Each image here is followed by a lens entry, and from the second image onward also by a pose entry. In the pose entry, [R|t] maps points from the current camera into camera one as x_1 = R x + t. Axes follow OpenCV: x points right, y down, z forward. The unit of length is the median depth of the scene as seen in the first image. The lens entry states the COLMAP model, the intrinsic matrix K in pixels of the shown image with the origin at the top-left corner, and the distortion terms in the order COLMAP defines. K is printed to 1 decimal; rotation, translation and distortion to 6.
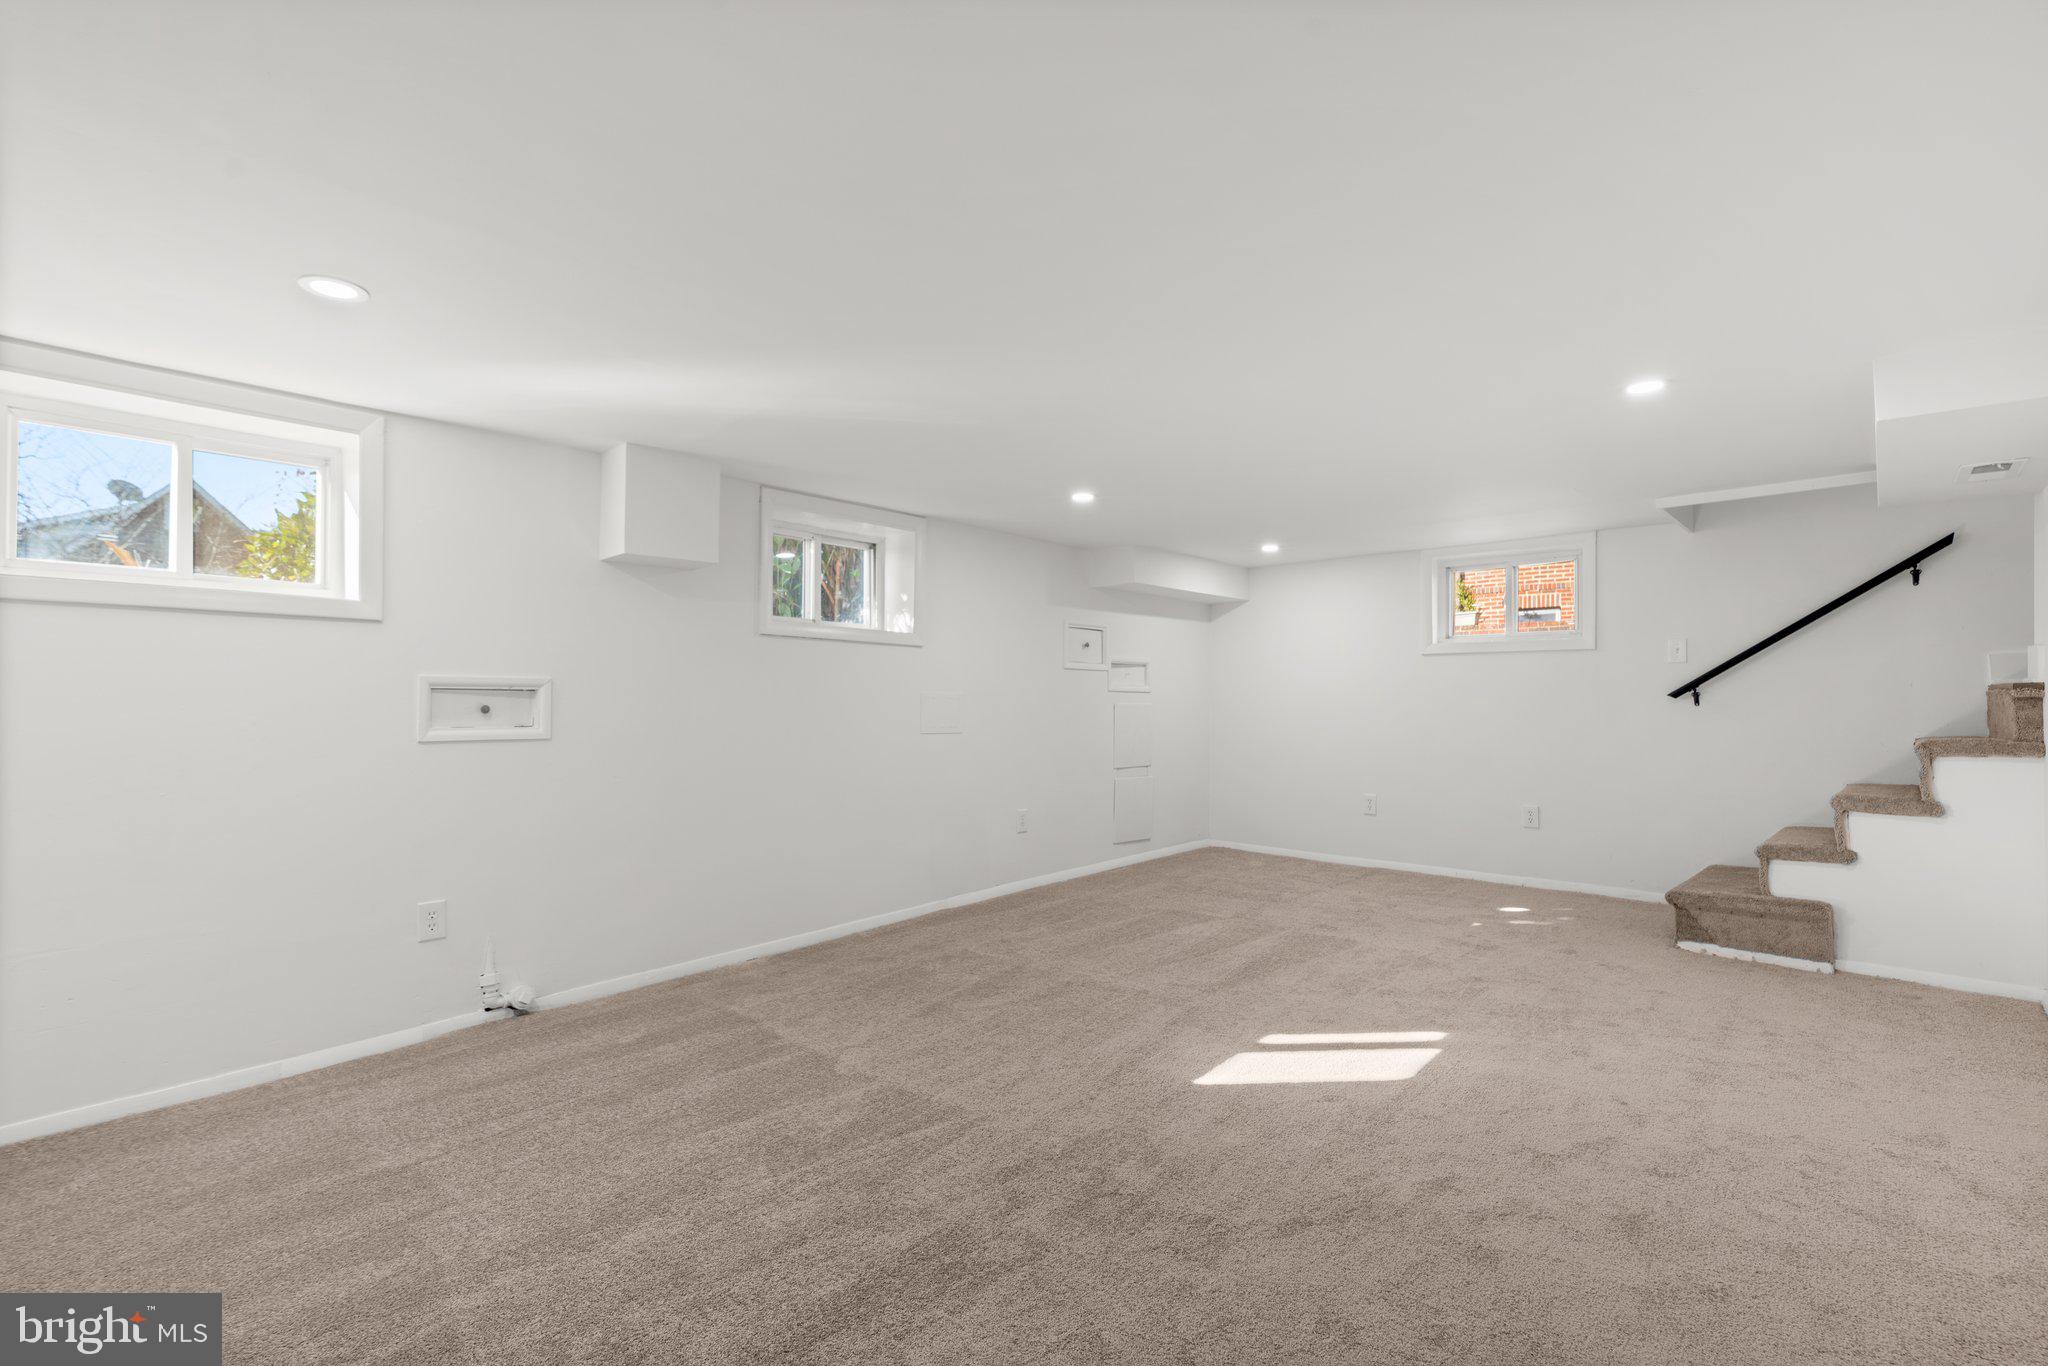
lens RADIAL K [[917.9, 0, 1034.8], [0, 917.9, 686.4], [0, 0, 1]] dist [-0.003916, 0.000443]
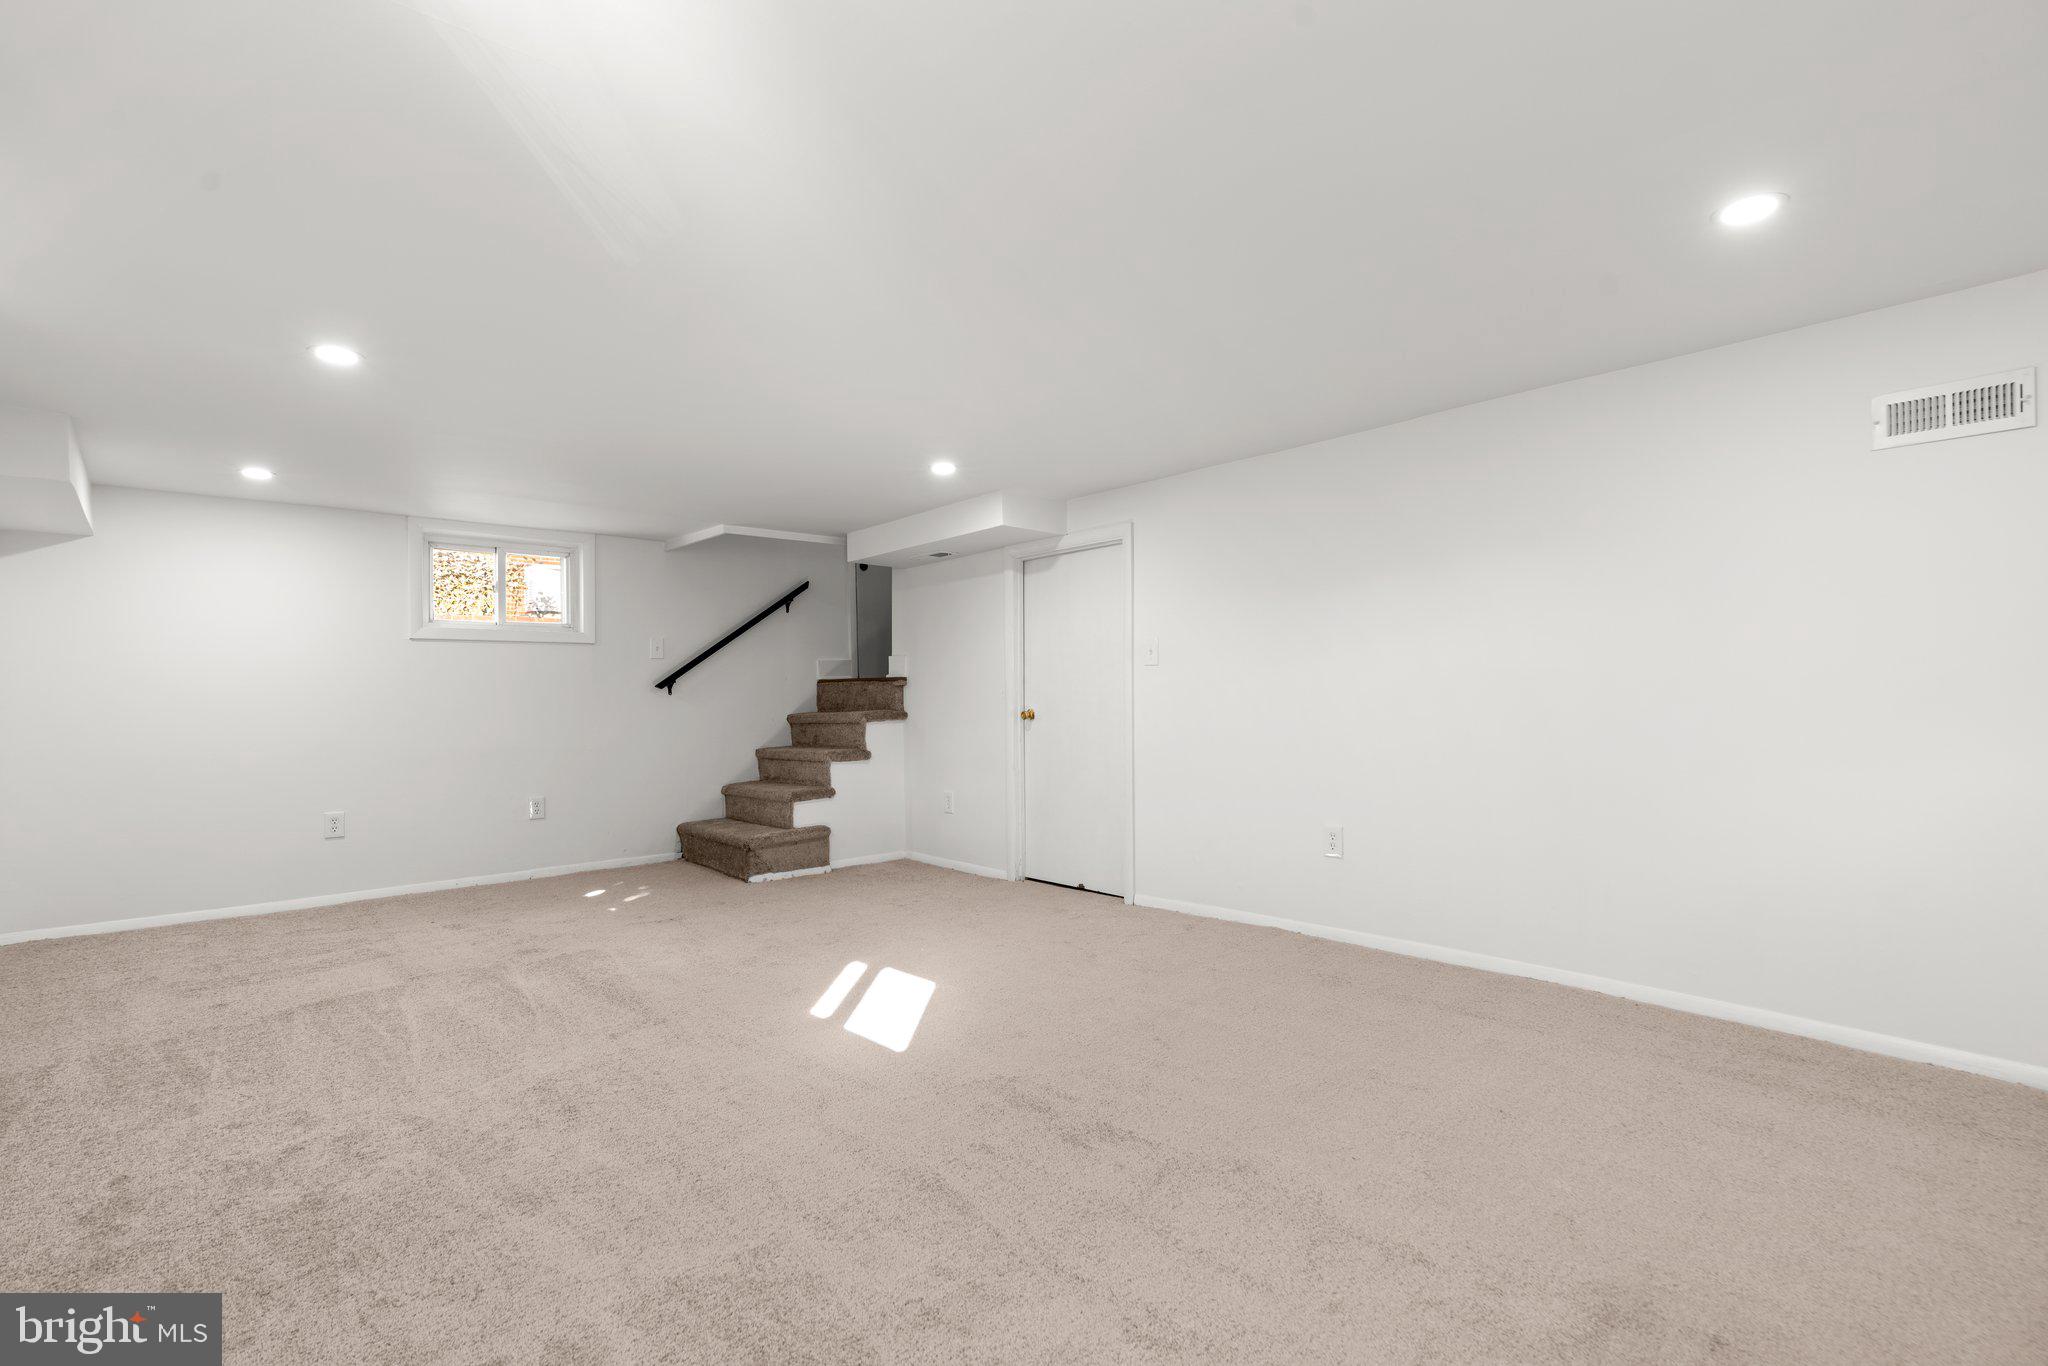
lens RADIAL K [[917.9, 0, 1035.8], [0, 917.9, 691.0], [0, 0, 1]] dist [-0.003916, 0.000443]
pose [[0.082034, 0.004100, 0.996621, -0.552536], [-0.004280, 0.999984, -0.003762, 0.021812], [-0.996620, -0.003956, 0.082050, 0.507238]]
